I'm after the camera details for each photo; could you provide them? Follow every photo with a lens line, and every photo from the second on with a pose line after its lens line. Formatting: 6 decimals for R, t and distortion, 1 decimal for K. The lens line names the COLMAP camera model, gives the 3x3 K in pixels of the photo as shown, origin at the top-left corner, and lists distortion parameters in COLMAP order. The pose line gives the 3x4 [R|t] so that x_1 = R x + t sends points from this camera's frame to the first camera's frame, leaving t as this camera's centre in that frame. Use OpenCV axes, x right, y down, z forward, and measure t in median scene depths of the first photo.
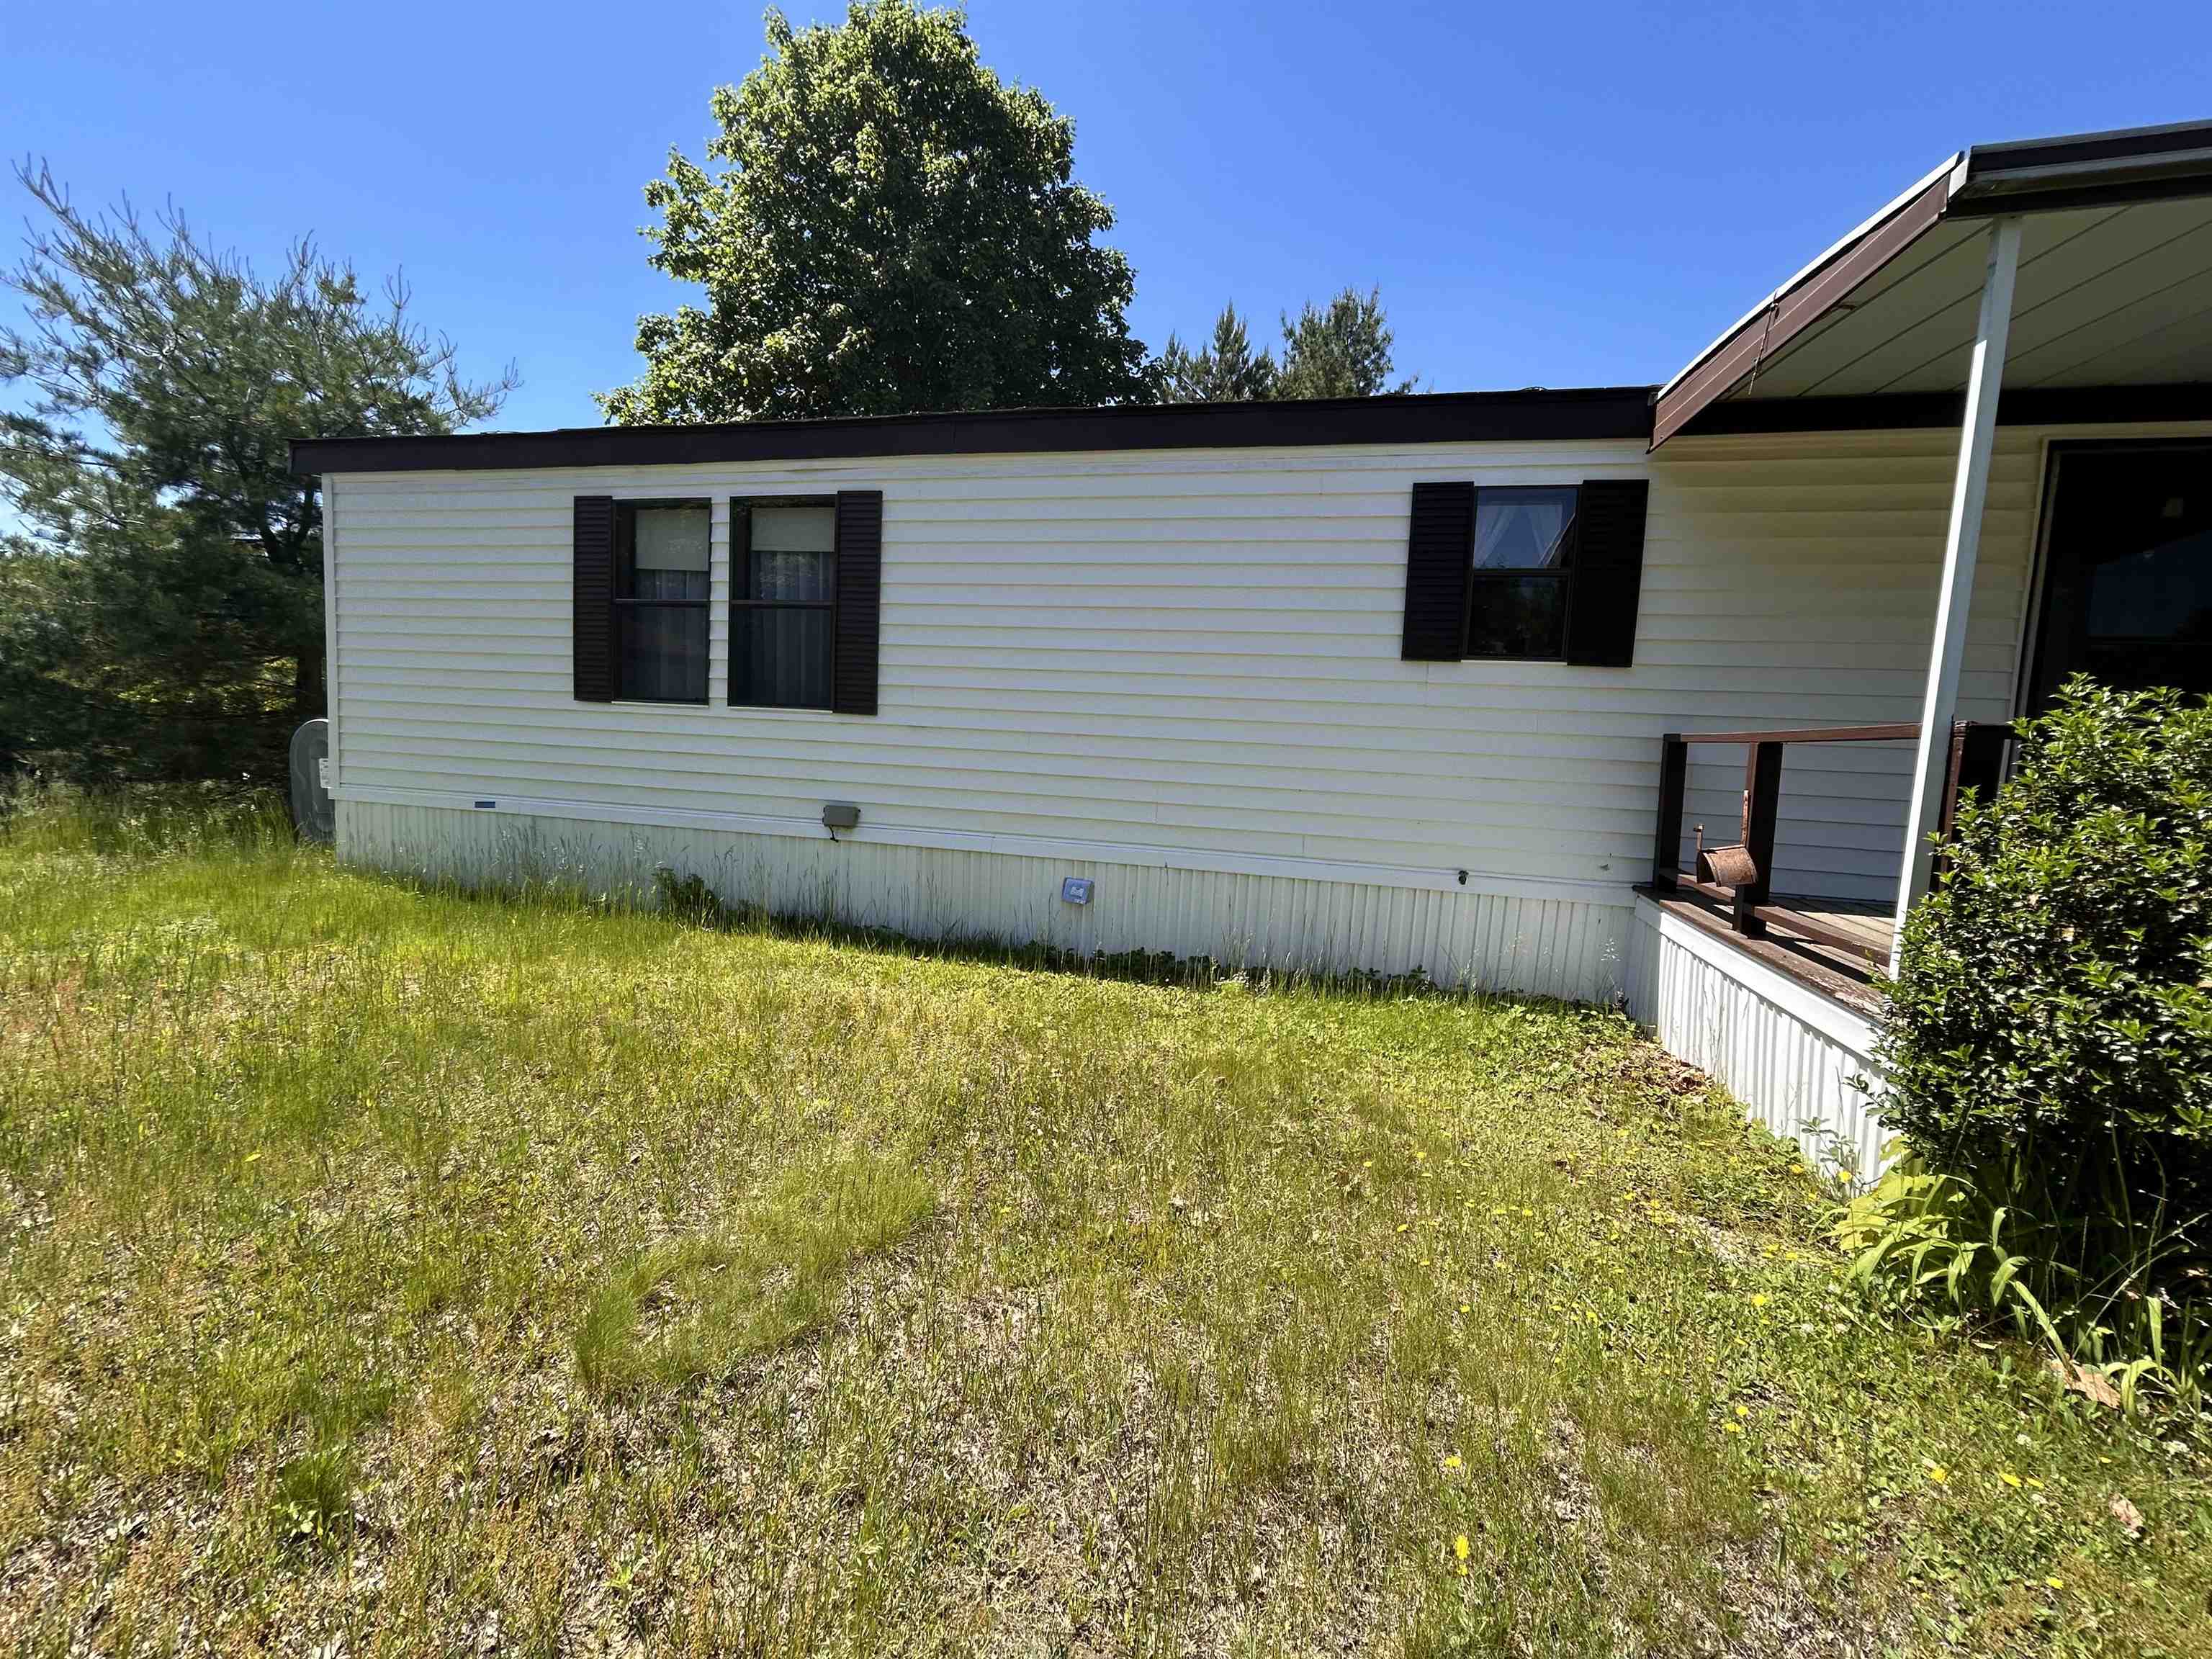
lens RADIAL K [[892.8, 0, 1109.6], [0, 892.8, 822.6], [0, 0, 1]] dist [-0.000294, 0.000174]
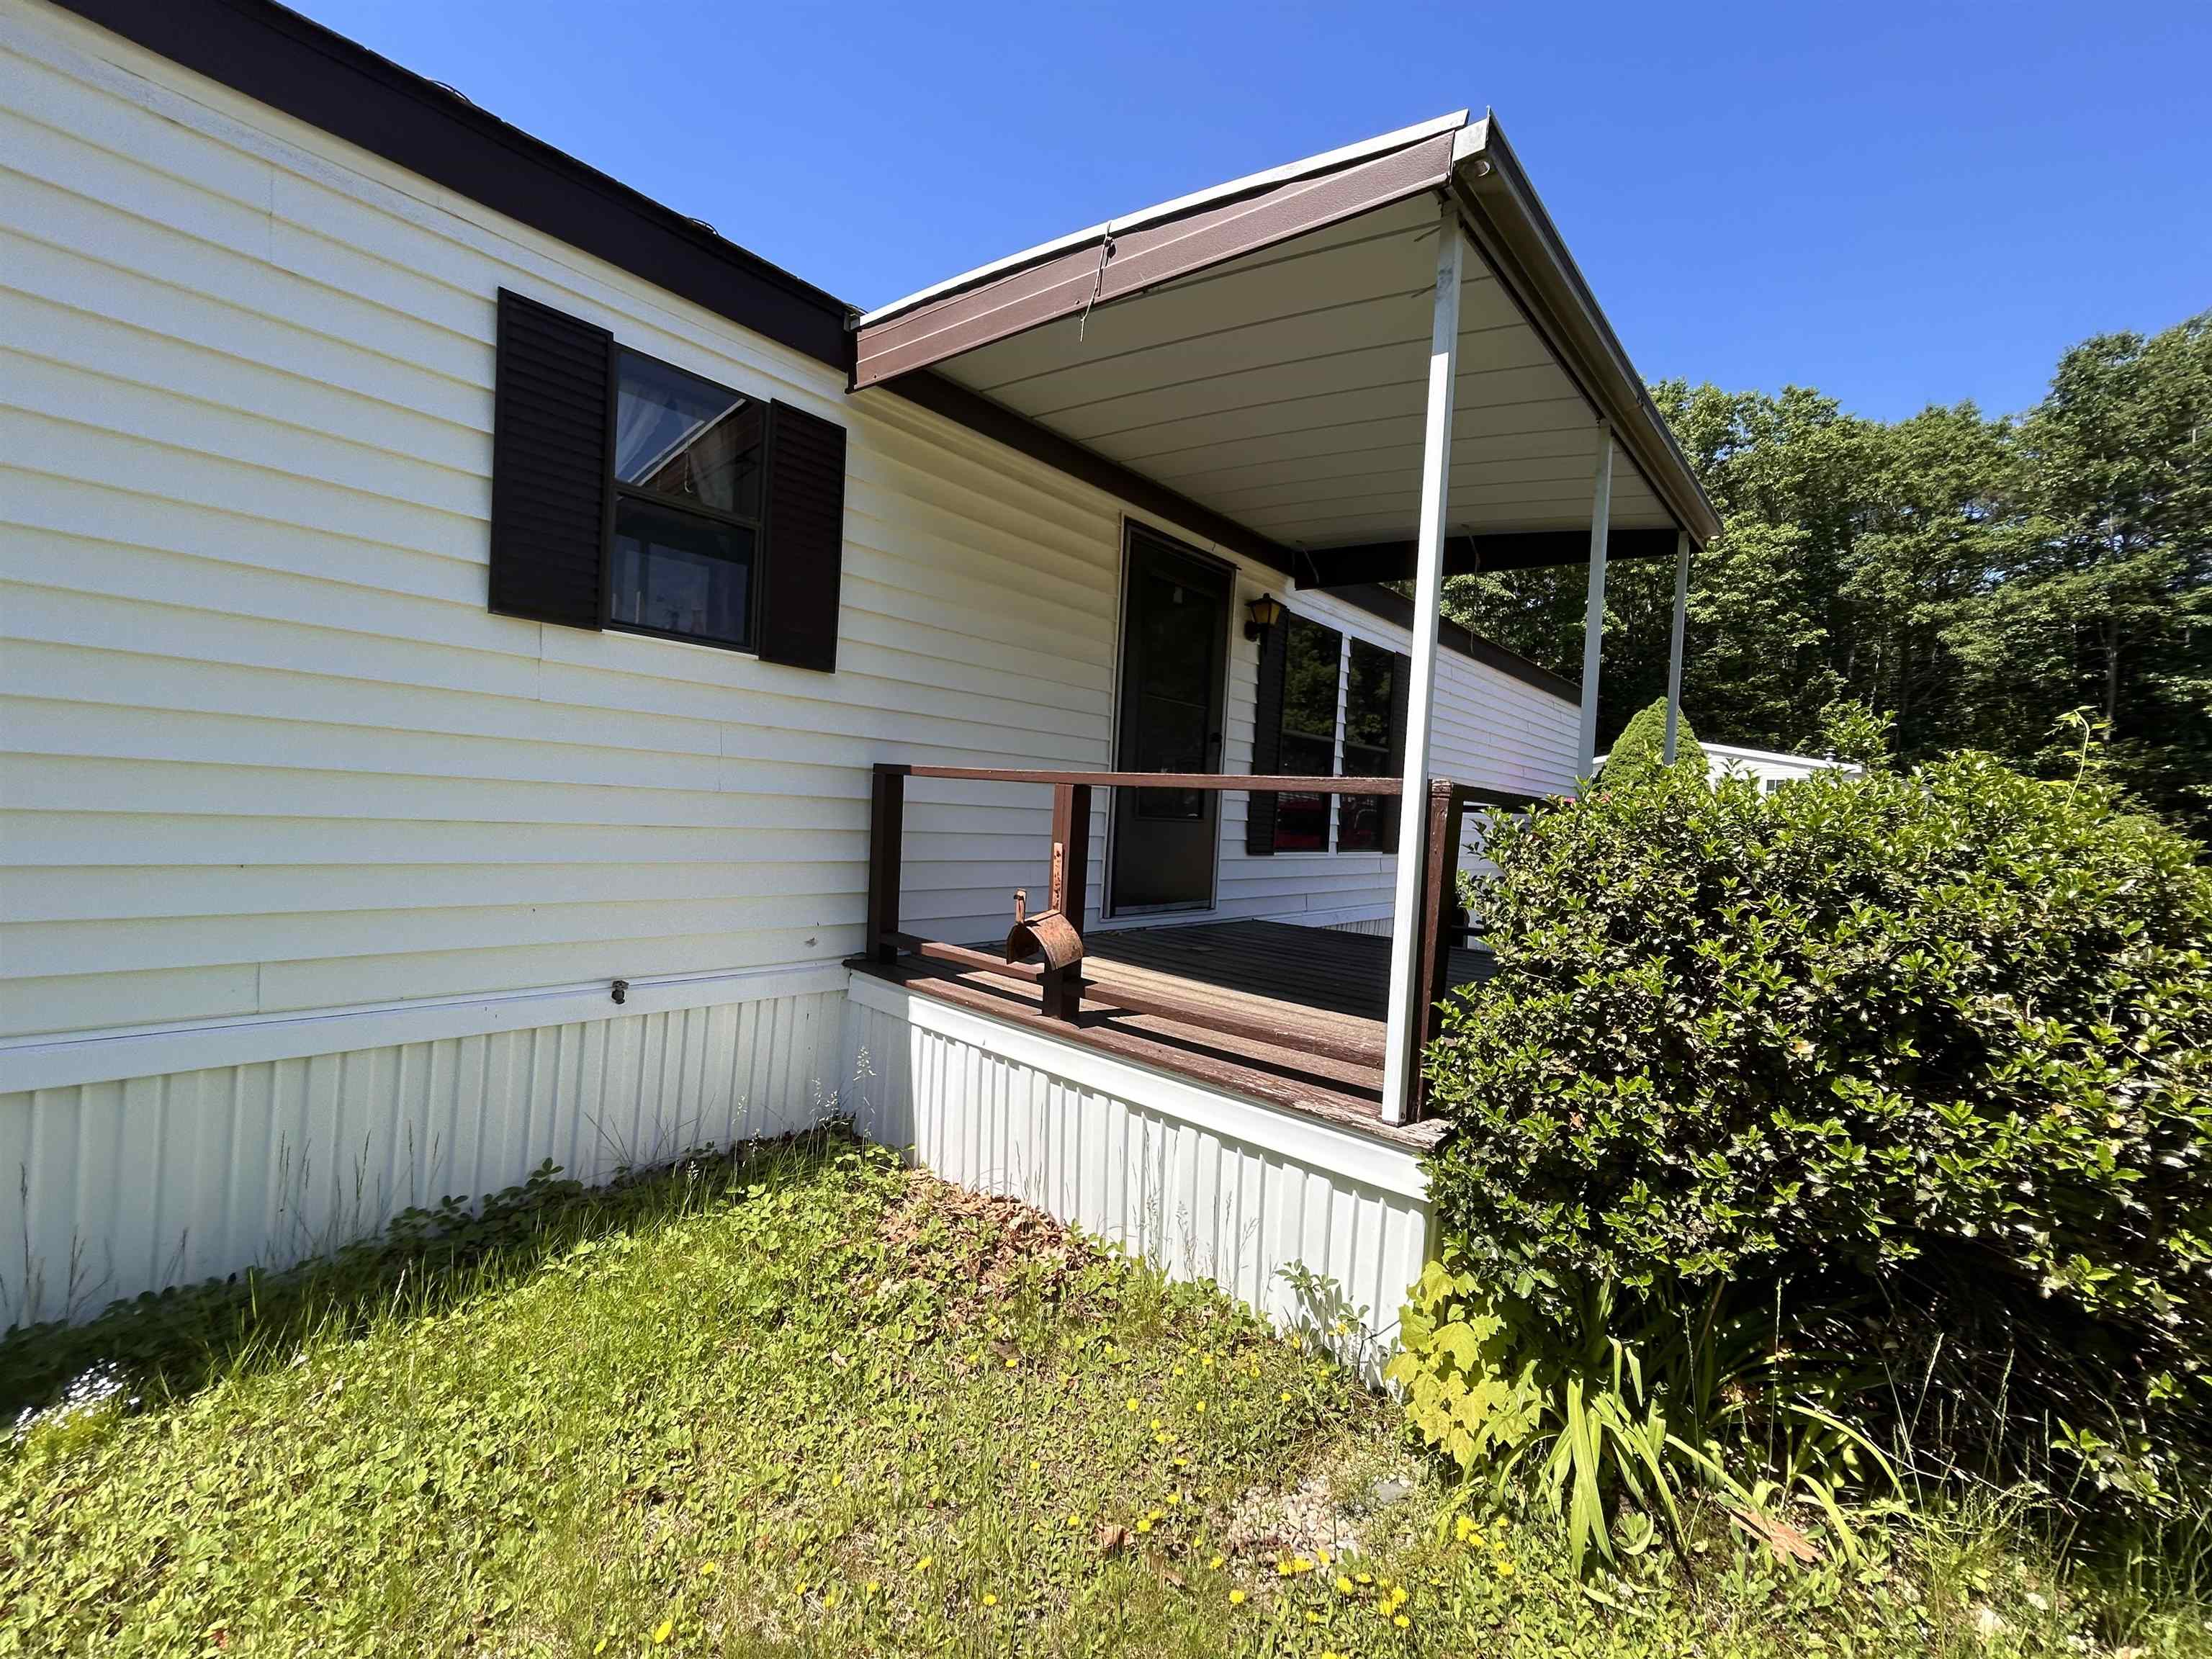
lens RADIAL K [[892.8, 0, 1108.8], [0, 892.8, 824.8], [0, 0, 1]] dist [-0.000294, 0.000174]
pose [[0.443793, -0.040120, 0.895231, 0.007943], [0.045026, 0.998734, 0.022437, -0.053345], [-0.894997, 0.030351, 0.445038, 0.460827]]
